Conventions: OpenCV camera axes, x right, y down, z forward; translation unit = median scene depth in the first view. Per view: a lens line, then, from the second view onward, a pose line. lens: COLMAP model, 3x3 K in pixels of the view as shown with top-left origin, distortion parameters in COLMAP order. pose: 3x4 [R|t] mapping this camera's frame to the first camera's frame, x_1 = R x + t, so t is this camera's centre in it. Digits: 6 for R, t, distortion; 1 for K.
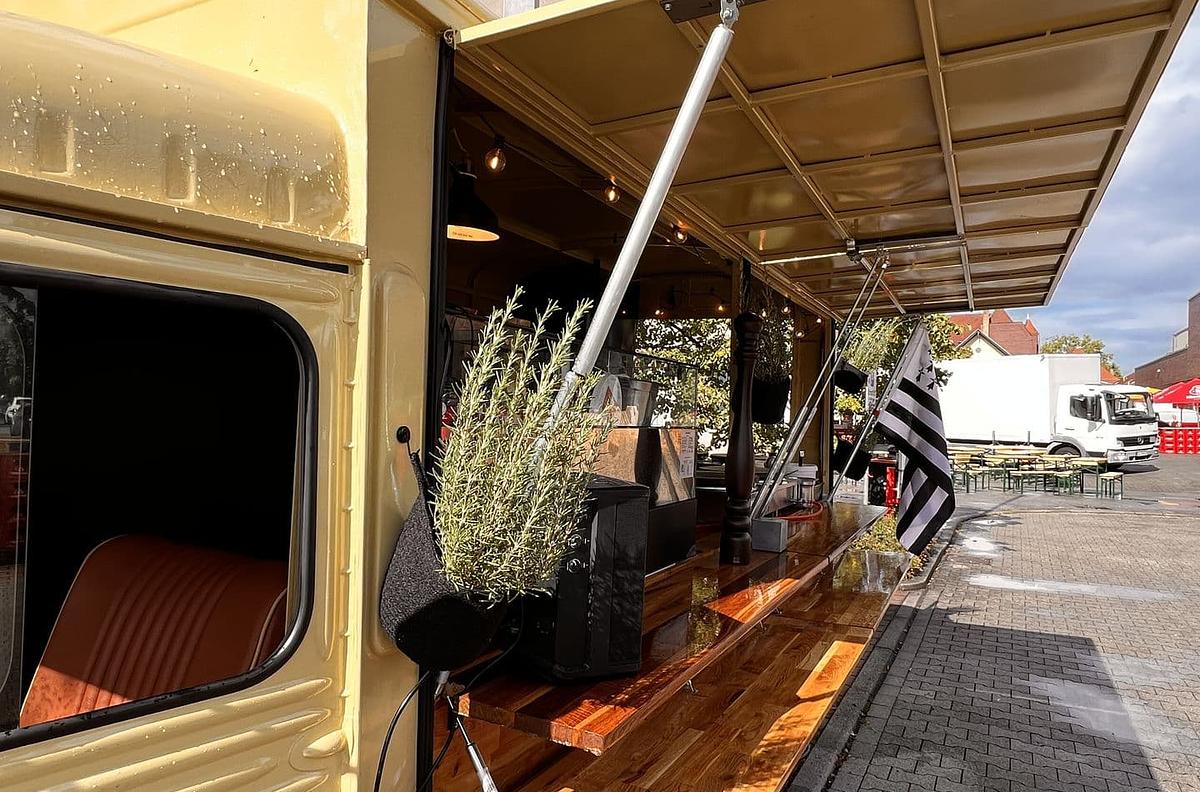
lens RADIAL K [[742.5, 0, 600.0], [0, 742.5, 396.0], [0, 0, 1]] dist [-0.000345, -0.000077]
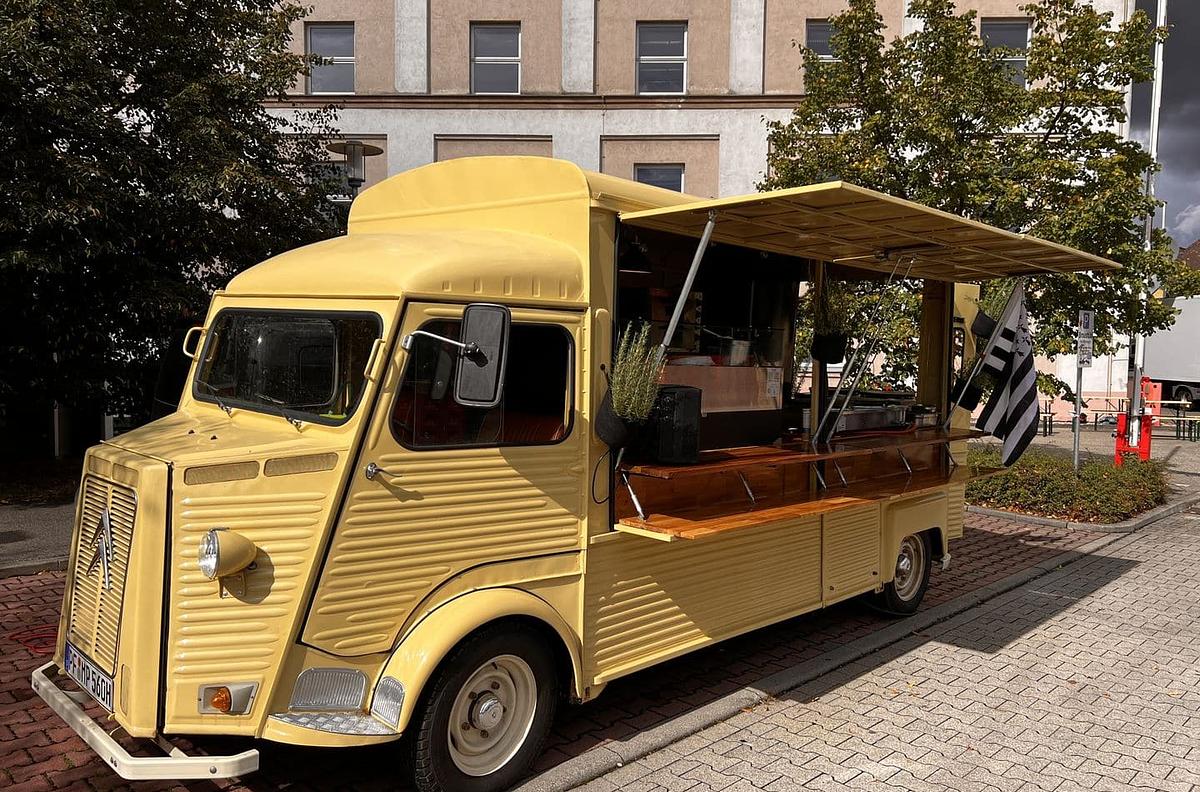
lens RADIAL K [[892.6, 0, 606.8], [0, 892.6, 396.0], [0, 0, 1]] dist [0.067013, -0.083221]
pose [[0.957971, 0.016338, -0.286398, 0.748622], [0.006652, 0.996843, 0.079119, -0.109172], [0.286786, -0.077699, 0.954838, -2.320374]]
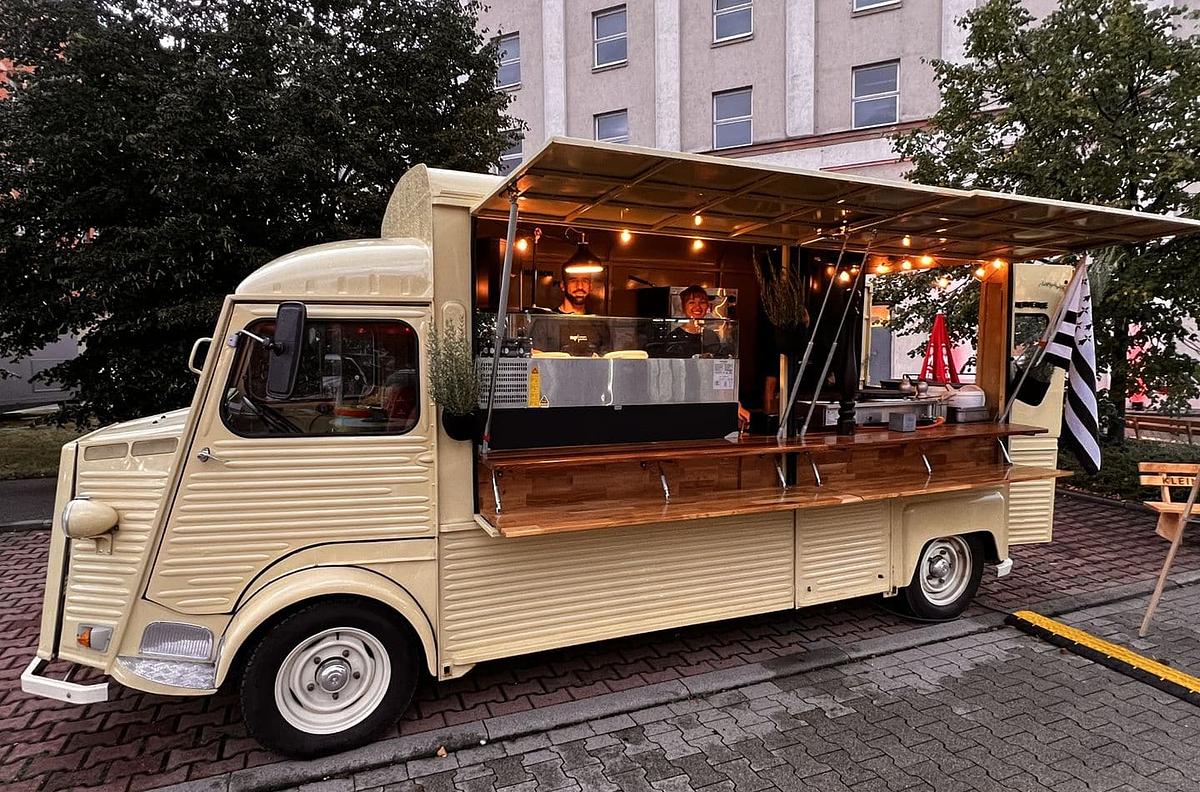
lens RADIAL K [[672.2, 0, 592.1], [0, 672.2, 398.5], [0, 0, 1]] dist [0.002955, 0.001431]
pose [[0.766879, 0.026907, -0.641228, 1.904724], [0.037173, 0.995581, 0.086234, -0.005385], [0.640715, -0.089967, 0.762490, -0.677638]]
